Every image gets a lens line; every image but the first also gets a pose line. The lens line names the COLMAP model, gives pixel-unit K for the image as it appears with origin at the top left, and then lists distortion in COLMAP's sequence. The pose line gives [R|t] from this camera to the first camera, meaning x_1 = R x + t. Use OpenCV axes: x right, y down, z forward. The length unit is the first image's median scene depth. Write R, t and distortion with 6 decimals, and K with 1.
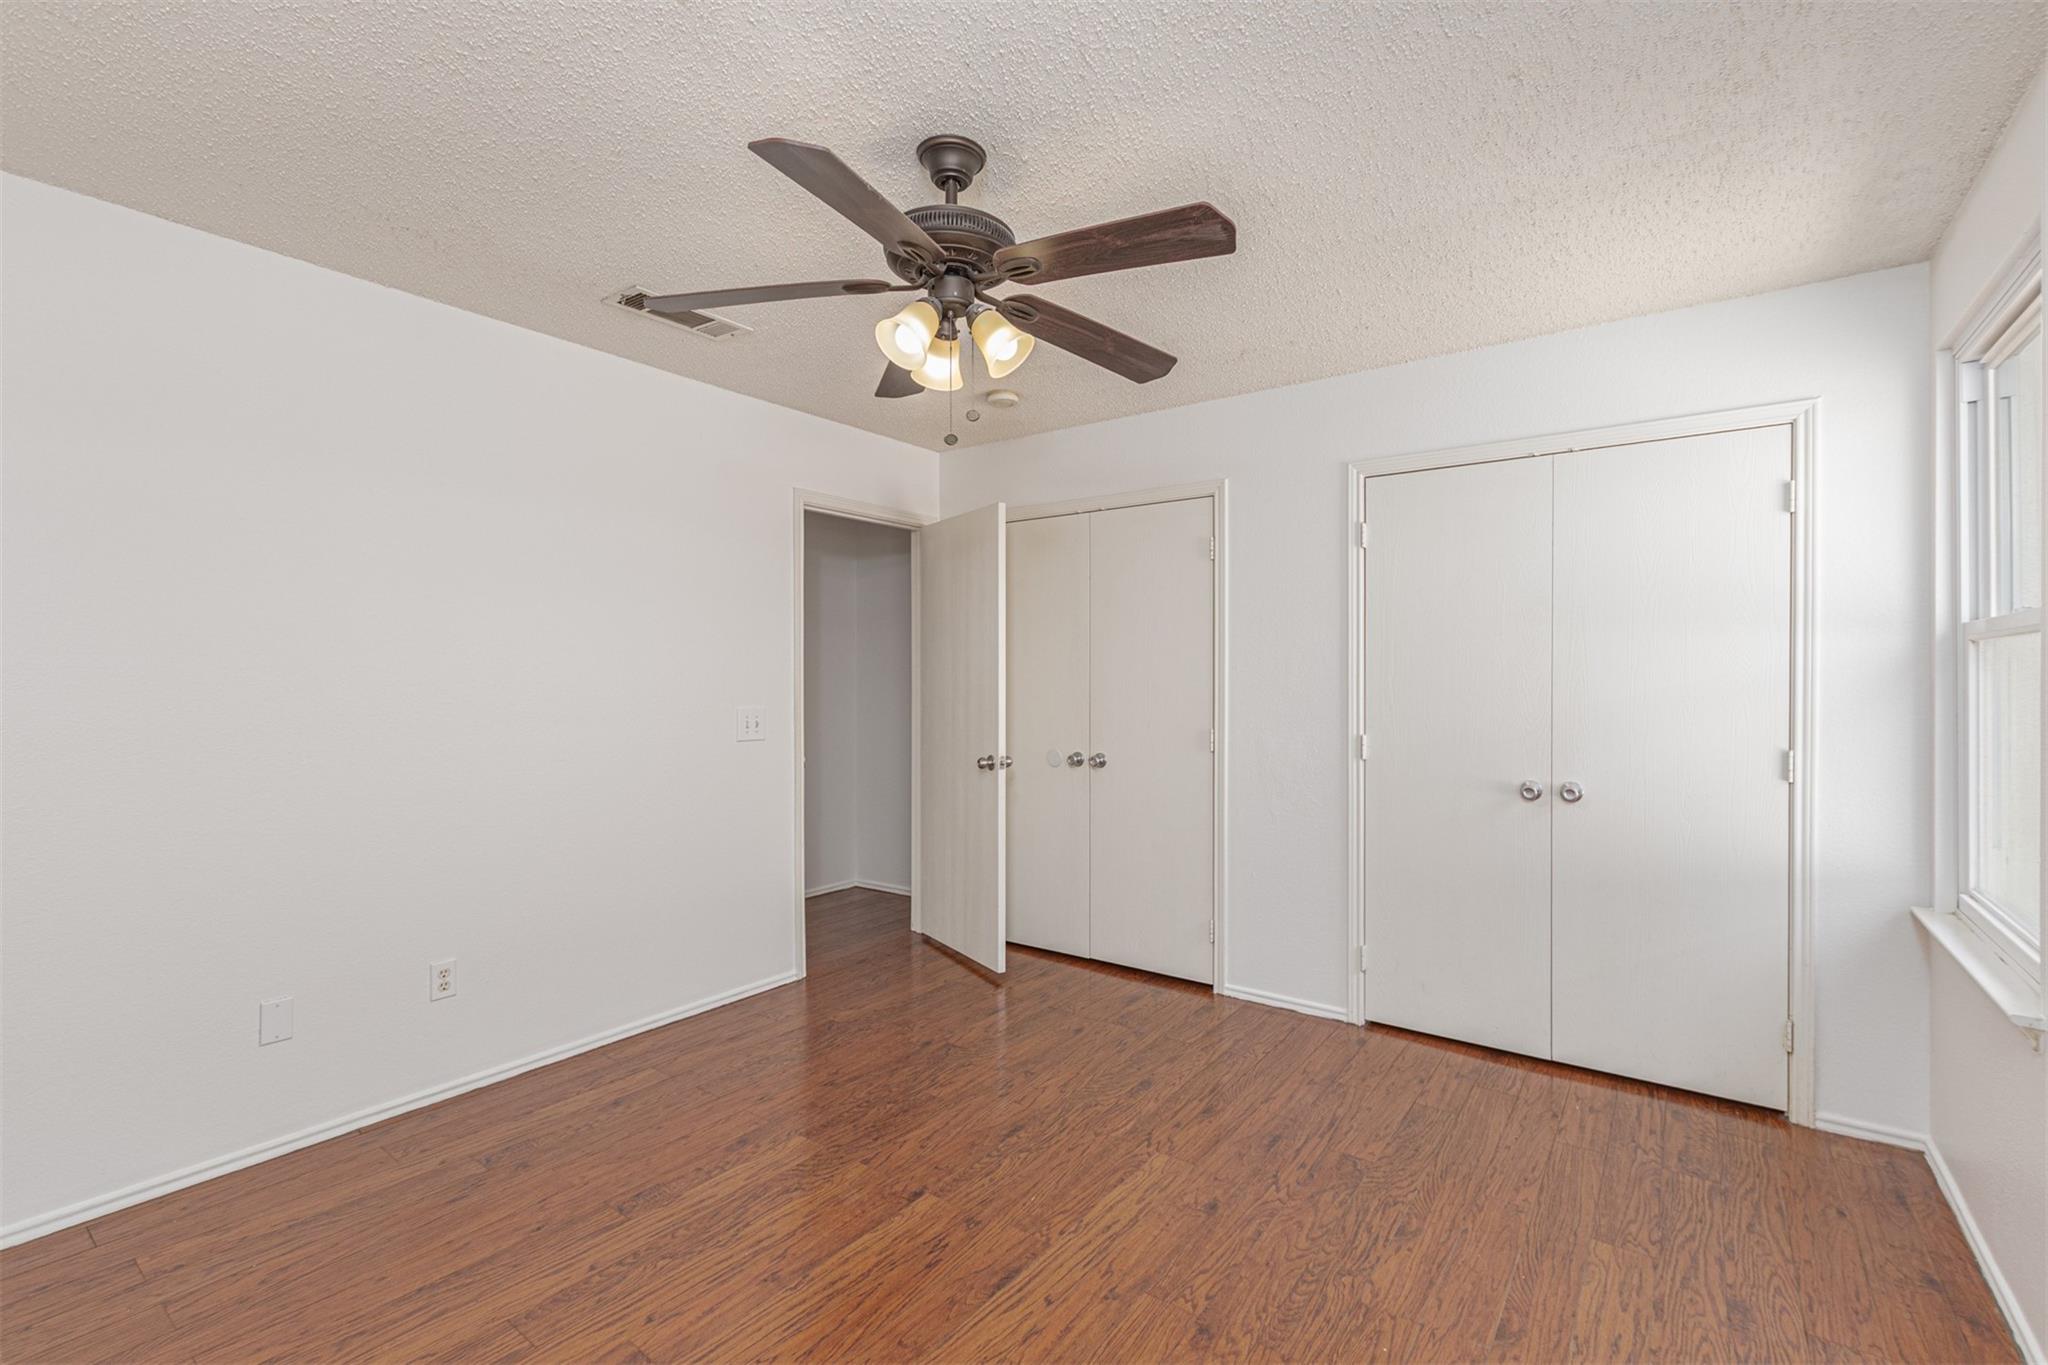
lens RADIAL K [[882.1, 0, 1024.0], [0, 882.1, 682.5], [0, 0, 1]] dist [-0.032008, 0.000173]
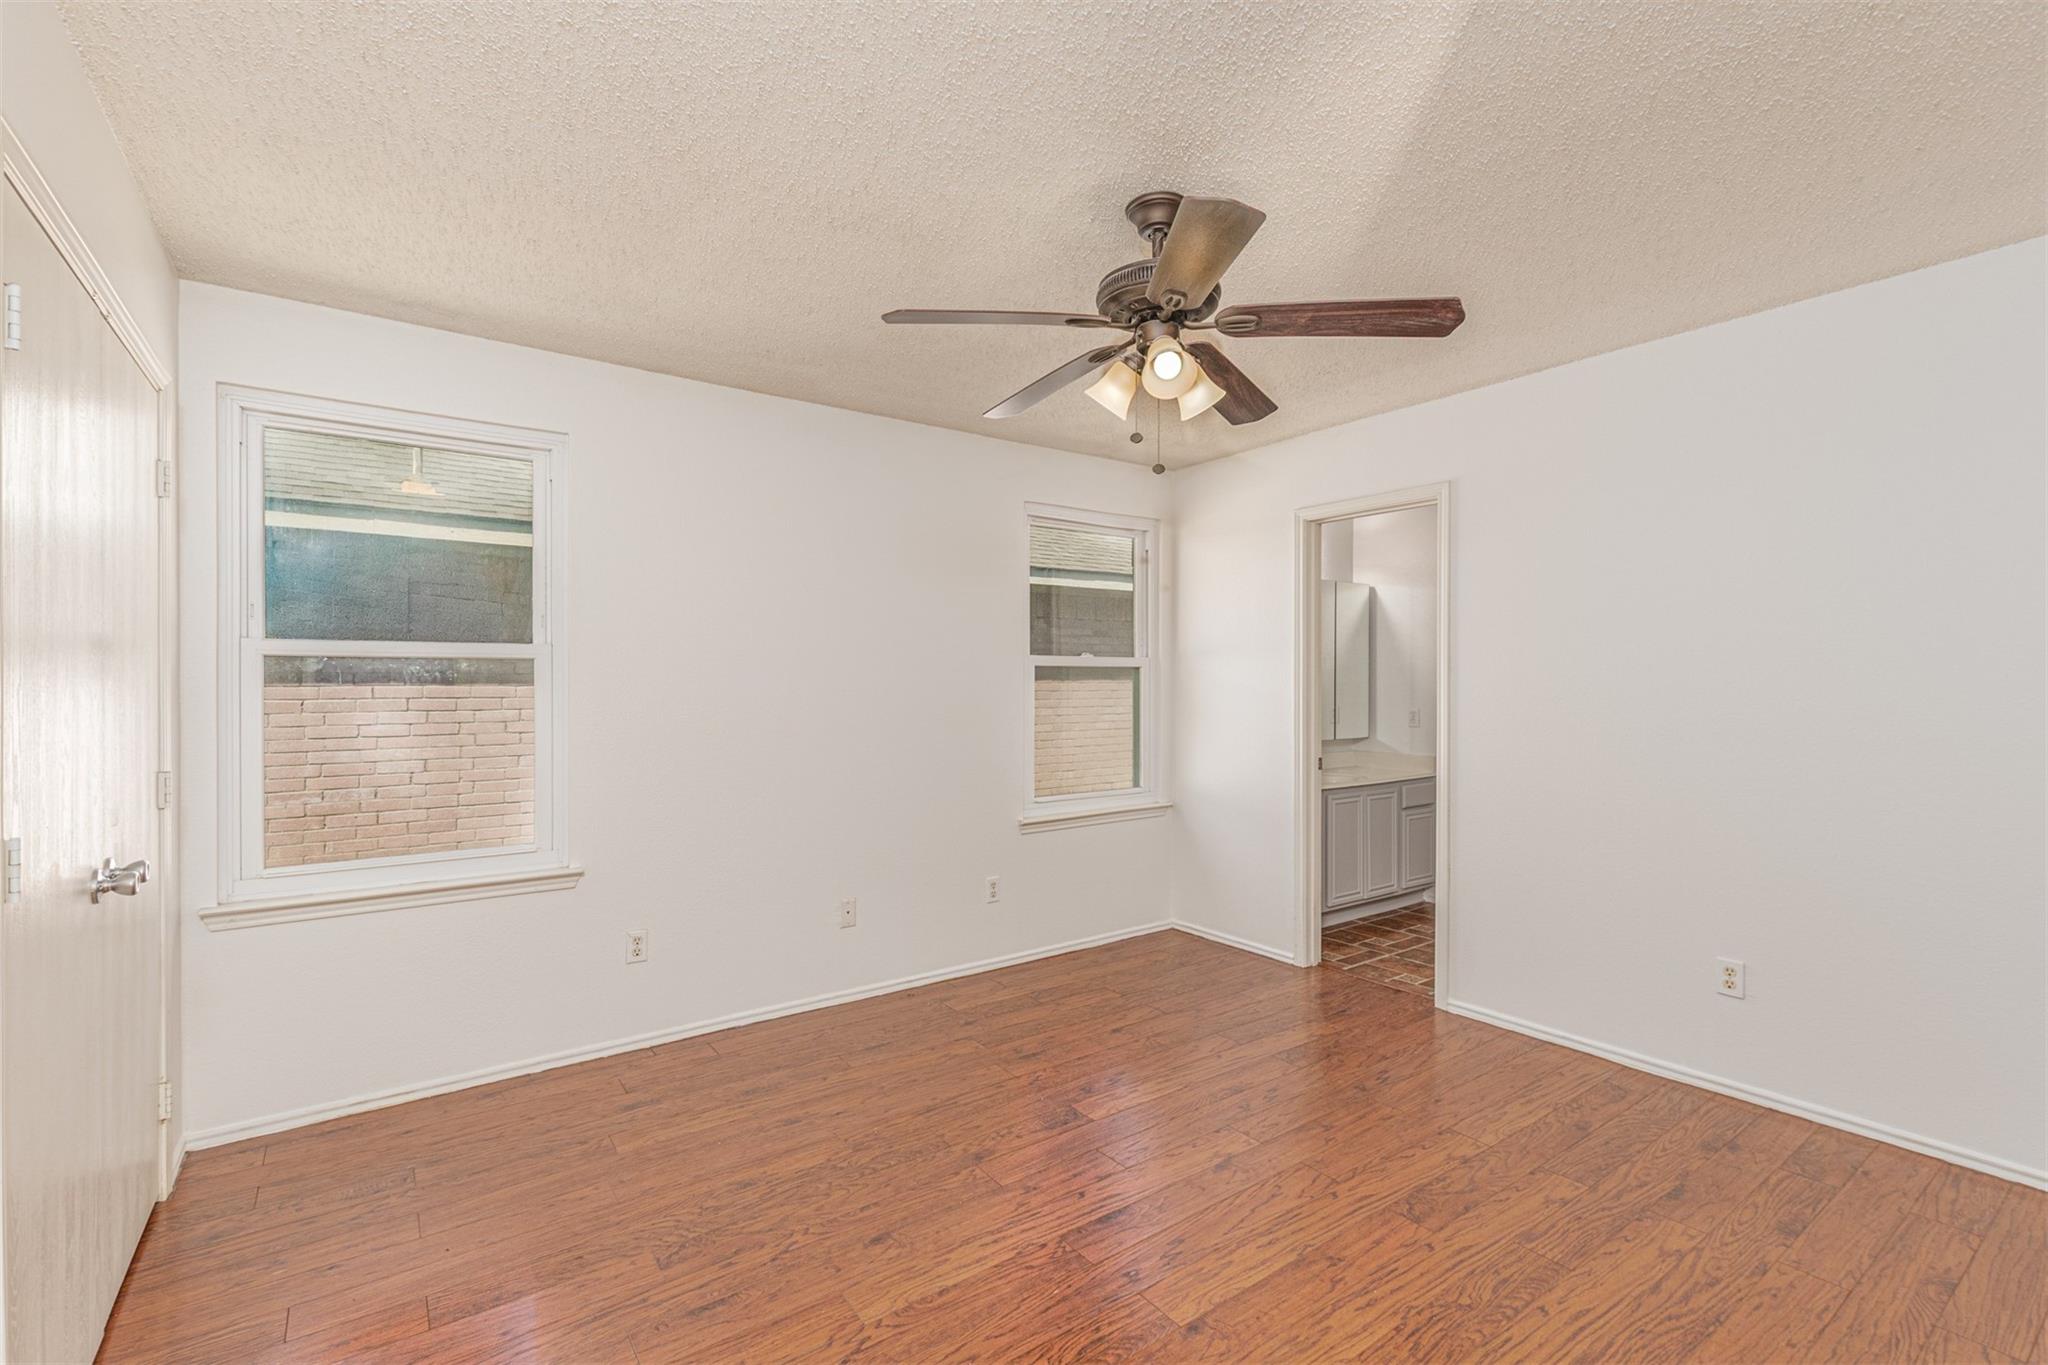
lens RADIAL K [[882.1, 0, 1024.0], [0, 882.1, 682.5], [0, 0, 1]] dist [-0.032008, 0.000173]
pose [[-0.958567, 0.002181, 0.284858, -0.142750], [0.004509, 0.999962, 0.007514, -0.006893], [-0.284831, 0.008487, -0.958540, 1.281615]]
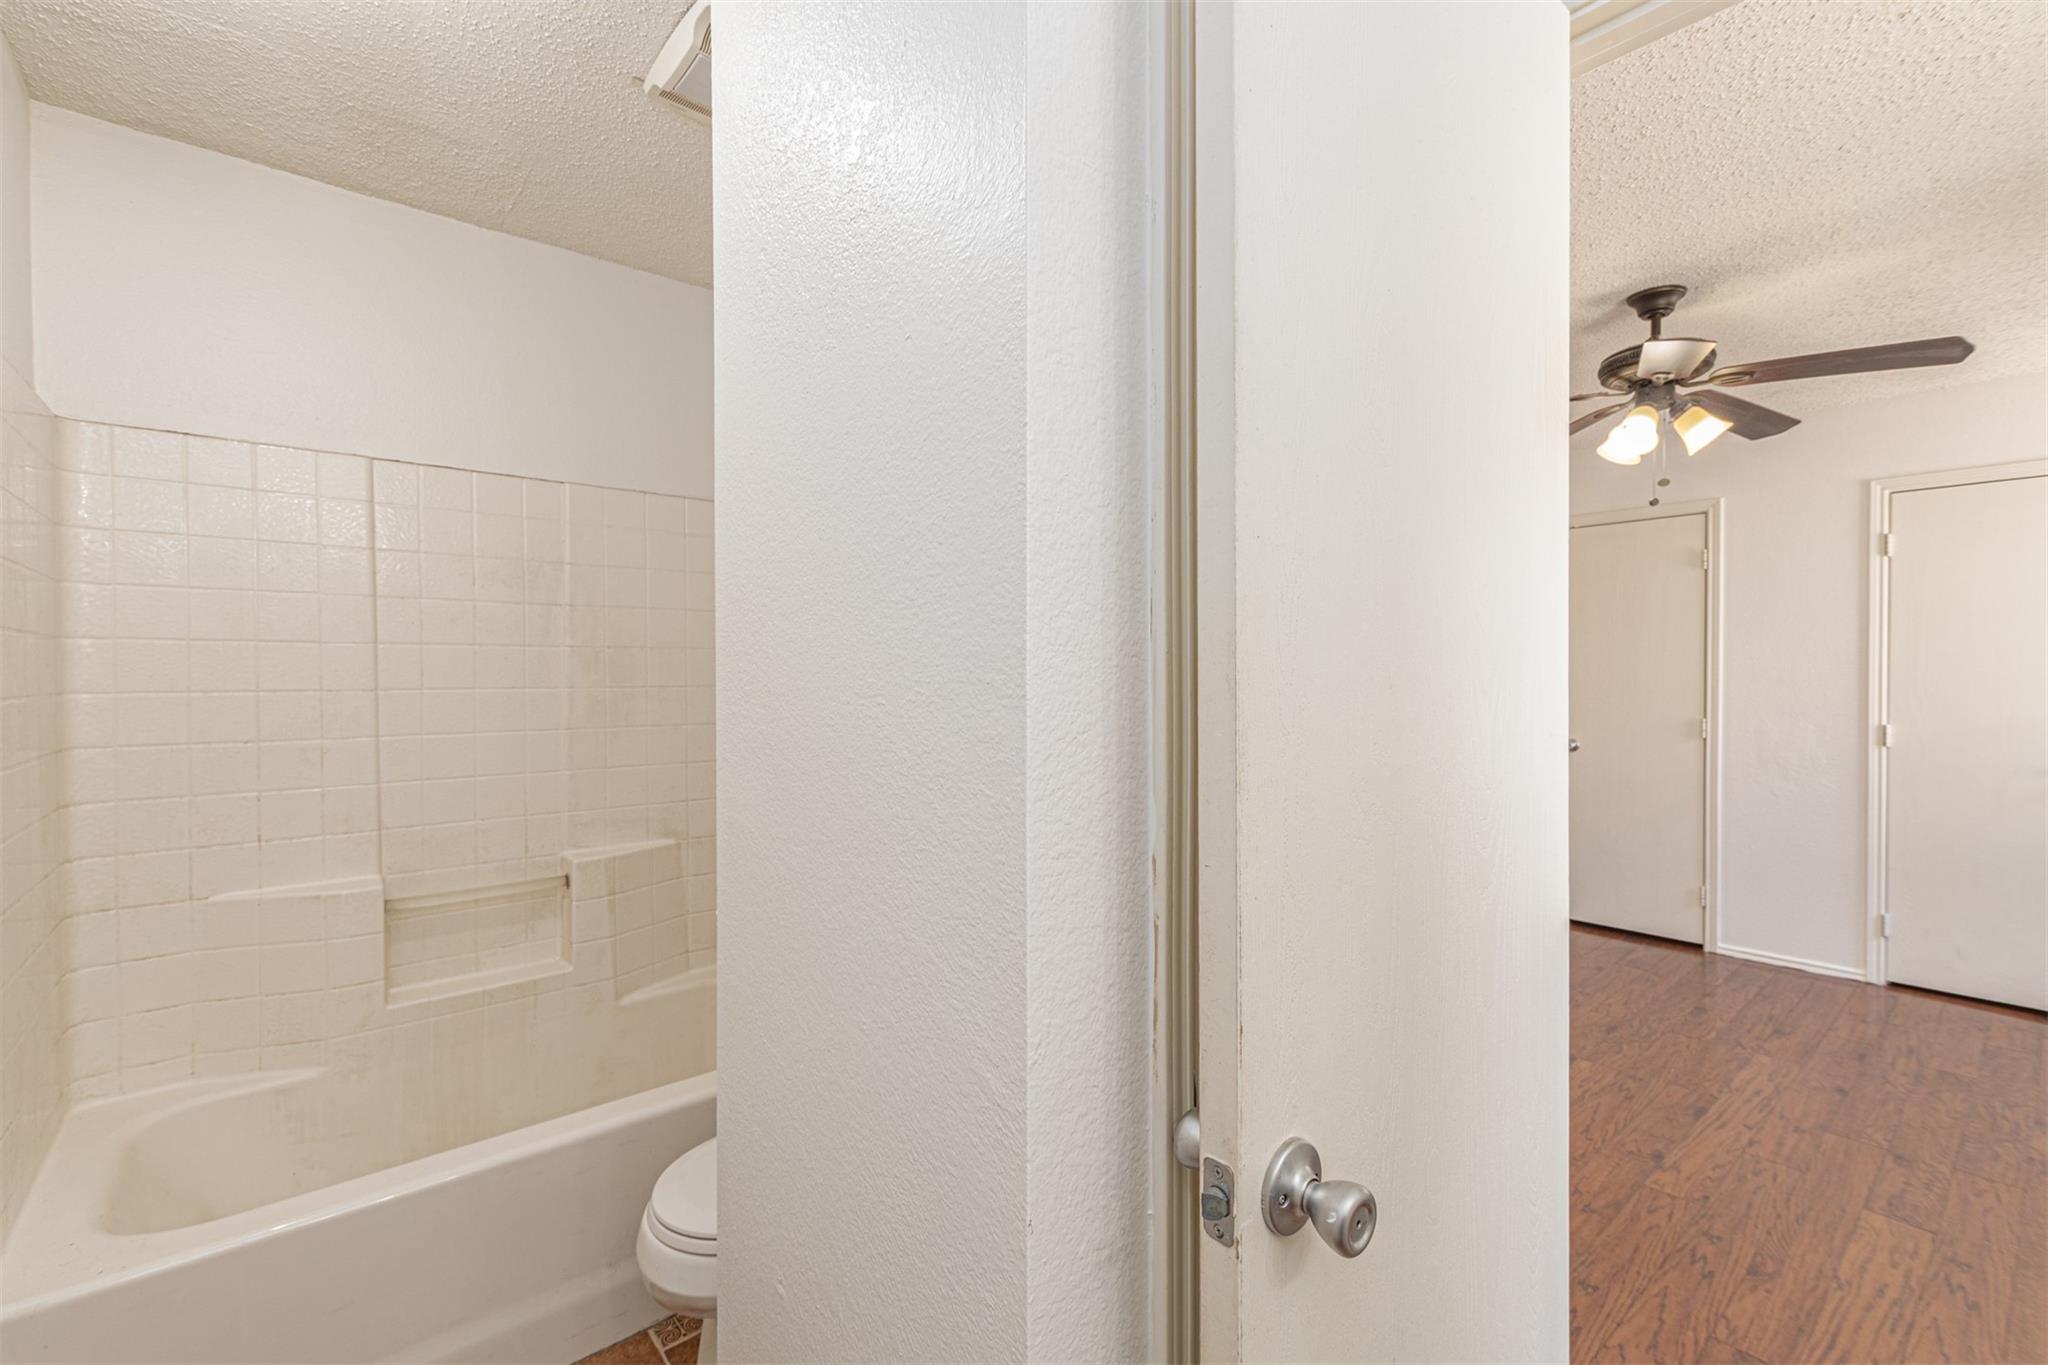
lens RADIAL K [[879.0, 0, 1024.0], [0, 879.0, 682.5], [0, 0, 1]] dist [0.017004, -0.006695]
pose [[0.976631, 0.001377, -0.214918, -0.460386], [-0.000755, 0.999995, 0.002976, 0.004802], [0.214921, -0.002744, 0.976628, -0.354114]]
